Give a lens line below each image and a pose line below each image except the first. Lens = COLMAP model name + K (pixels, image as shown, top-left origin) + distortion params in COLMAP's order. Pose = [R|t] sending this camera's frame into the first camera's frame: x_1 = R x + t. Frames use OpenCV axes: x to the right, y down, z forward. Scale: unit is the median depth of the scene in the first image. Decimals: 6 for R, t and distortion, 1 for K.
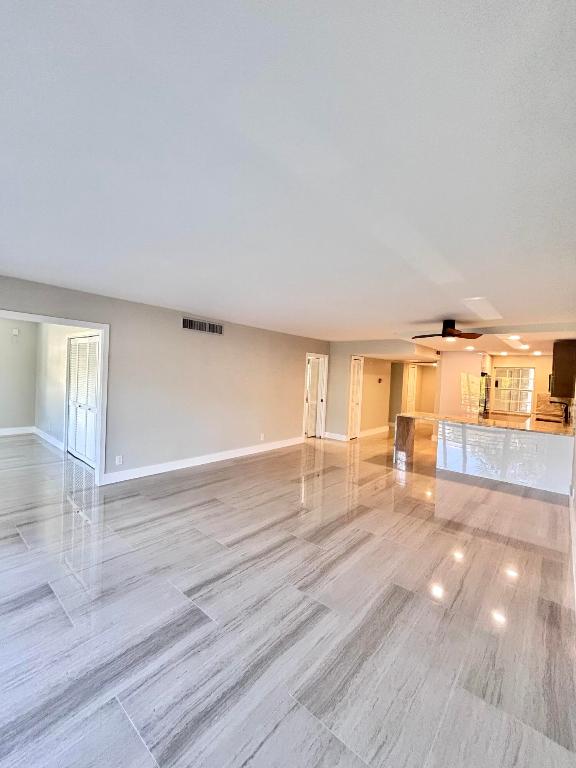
lens RADIAL K [[311.5, 0, 288.0], [0, 311.5, 384.0], [0, 0, 1]] dist [0.000078, -0.000028]
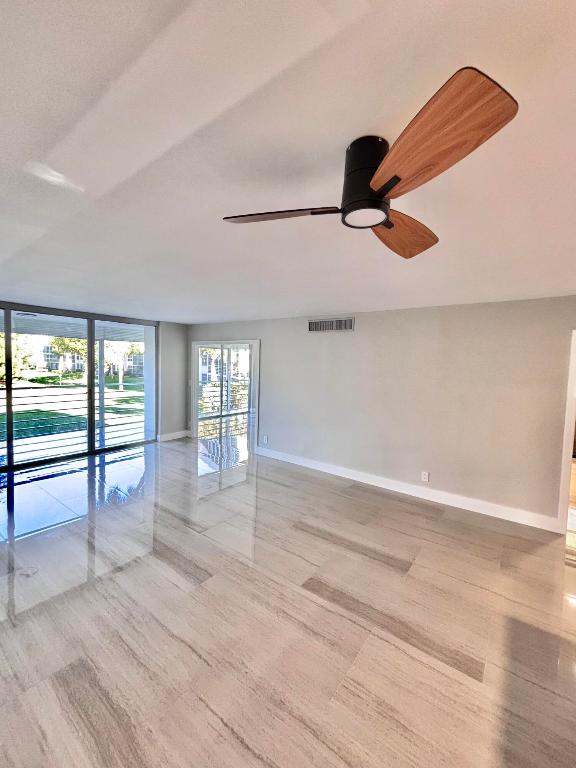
lens RADIAL K [[311.5, 0, 288.0], [0, 311.5, 384.0], [0, 0, 1]] dist [0.000078, -0.000028]
pose [[0.080211, 0.009759, -0.996730, 0.679989], [-0.058515, 0.998274, 0.005065, -0.006369], [0.995059, 0.057918, 0.080643, 0.848227]]
